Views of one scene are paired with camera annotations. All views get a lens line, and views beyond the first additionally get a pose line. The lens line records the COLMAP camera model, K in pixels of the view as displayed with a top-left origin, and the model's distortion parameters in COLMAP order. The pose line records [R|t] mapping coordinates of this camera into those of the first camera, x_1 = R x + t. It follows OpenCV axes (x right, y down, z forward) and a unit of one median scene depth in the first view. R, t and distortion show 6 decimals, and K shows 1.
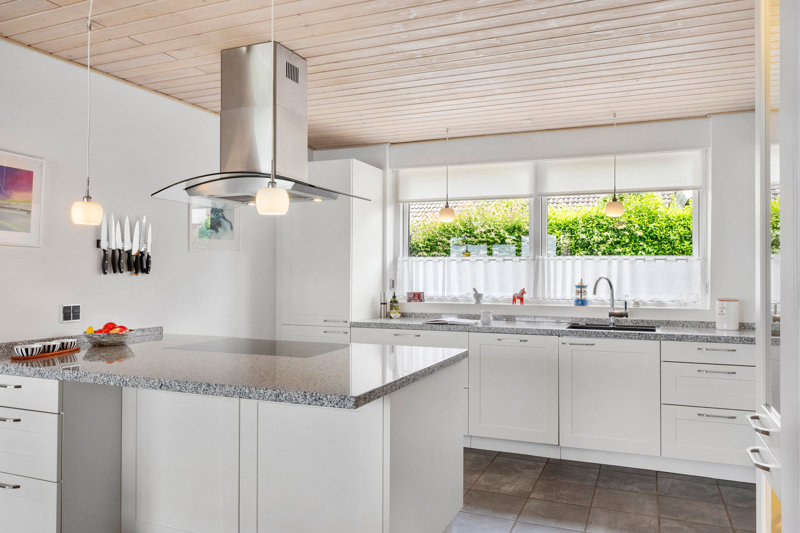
lens RADIAL K [[564.1, 0, 400.0], [0, 564.1, 266.5], [0, 0, 1]] dist [-0.005114, -0.000887]
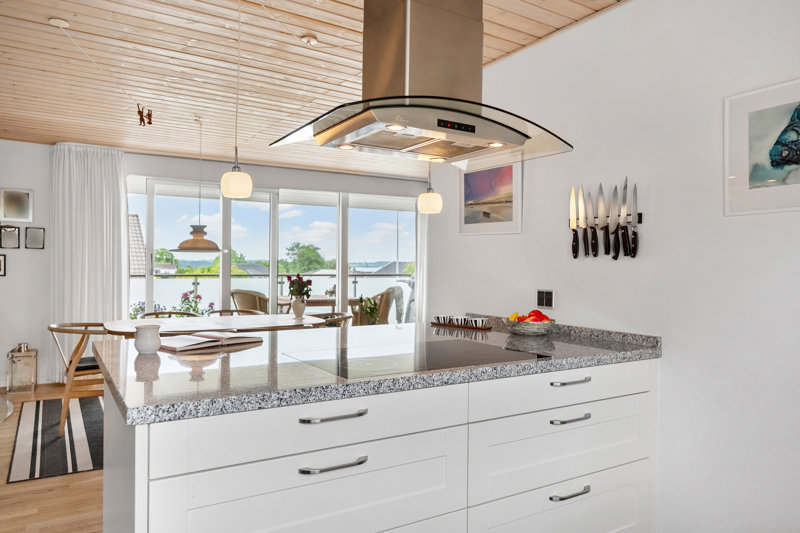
lens RADIAL K [[557.9, 0, 400.0], [0, 557.9, 266.5], [0, 0, 1]] dist [-0.000766, -0.001053]
pose [[-0.564592, -0.003512, -0.825363, 0.296403], [0.002233, 0.999981, -0.005783, 0.028399], [0.825367, -0.005109, -0.564573, 1.160538]]
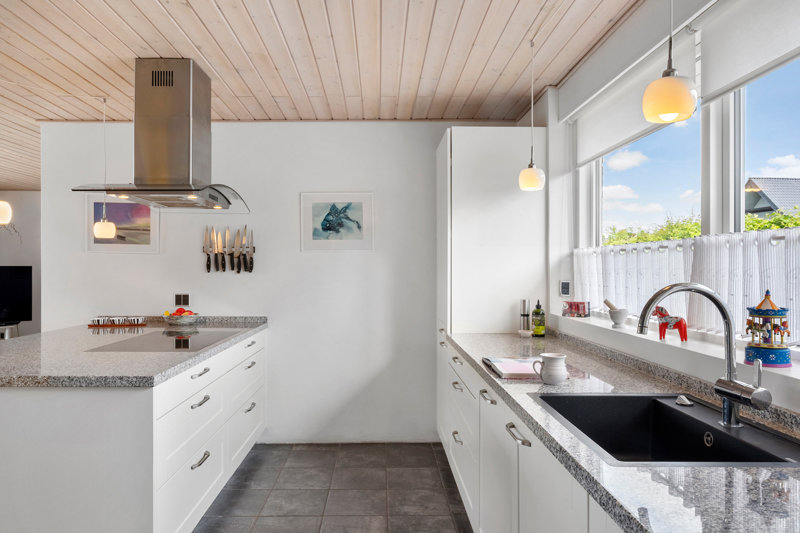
lens RADIAL K [[512.1, 0, 400.0], [0, 512.1, 266.5], [0, 0, 1]] dist [-0.000108, -0.000430]
pose [[0.433261, -0.002978, -0.901264, 0.697620], [0.009089, 0.999958, 0.001066, 0.002768], [0.901223, -0.008654, 0.433270, 0.816492]]
